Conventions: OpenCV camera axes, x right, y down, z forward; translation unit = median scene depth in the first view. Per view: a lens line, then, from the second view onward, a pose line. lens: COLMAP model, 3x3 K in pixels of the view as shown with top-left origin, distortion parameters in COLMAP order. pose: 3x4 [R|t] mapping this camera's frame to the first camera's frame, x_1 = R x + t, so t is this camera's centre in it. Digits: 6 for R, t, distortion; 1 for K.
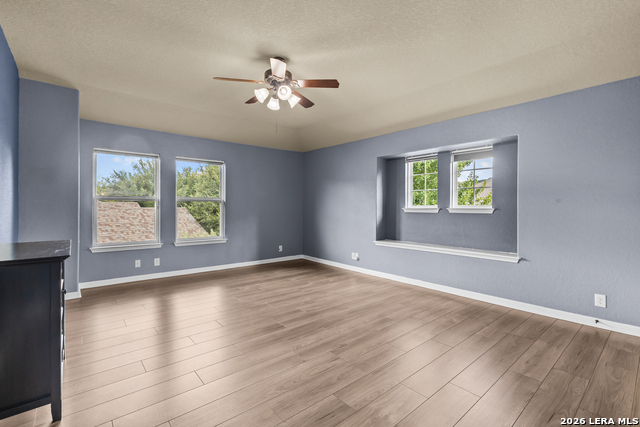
lens RADIAL K [[288.1, 0, 319.5], [0, 288.1, 209.7], [0, 0, 1]] dist [0.036933, 0.000123]
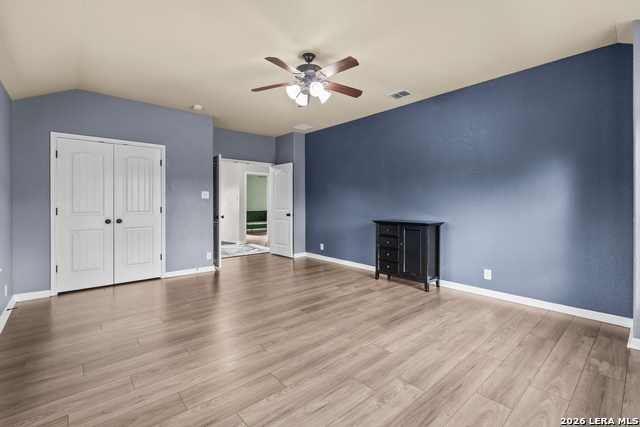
lens RADIAL K [[288.1, 0, 322.2], [0, 288.1, 208.2], [0, 0, 1]] dist [0.036933, 0.000123]
pose [[-0.999775, 0.000687, -0.021206, -0.147623], [0.000321, 0.999851, 0.017254, -0.009616], [0.021215, 0.017243, -0.999626, 1.724856]]
